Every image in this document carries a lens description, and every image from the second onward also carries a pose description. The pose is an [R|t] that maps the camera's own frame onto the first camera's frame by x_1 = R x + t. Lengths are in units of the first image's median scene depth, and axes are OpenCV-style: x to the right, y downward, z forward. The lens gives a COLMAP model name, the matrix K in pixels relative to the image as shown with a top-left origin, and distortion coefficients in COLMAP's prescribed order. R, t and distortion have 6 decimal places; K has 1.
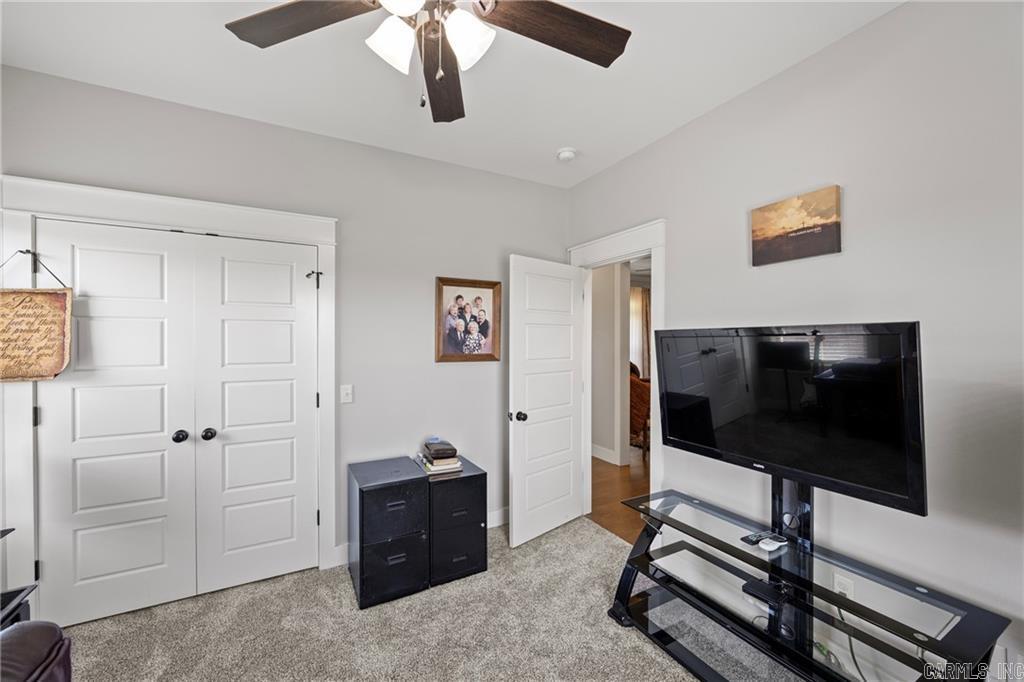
lens RADIAL K [[396.4, 0, 511.2], [0, 396.4, 340.6], [0, 0, 1]] dist [0.000049, -0.000145]
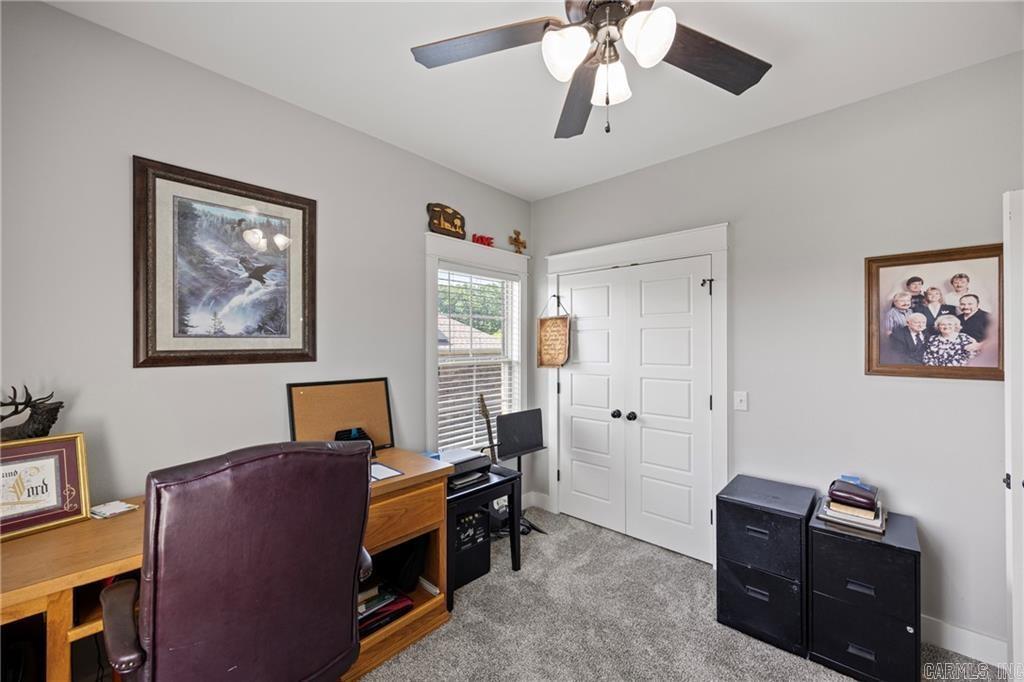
lens RADIAL K [[396.4, 0, 516.8], [0, 396.4, 339.5], [0, 0, 1]] dist [0.000049, -0.000145]
pose [[0.343887, -0.013736, -0.938911, 0.330518], [-0.000907, 0.999888, -0.014960, 0.001133], [0.939011, 0.005996, 0.343836, 0.175344]]
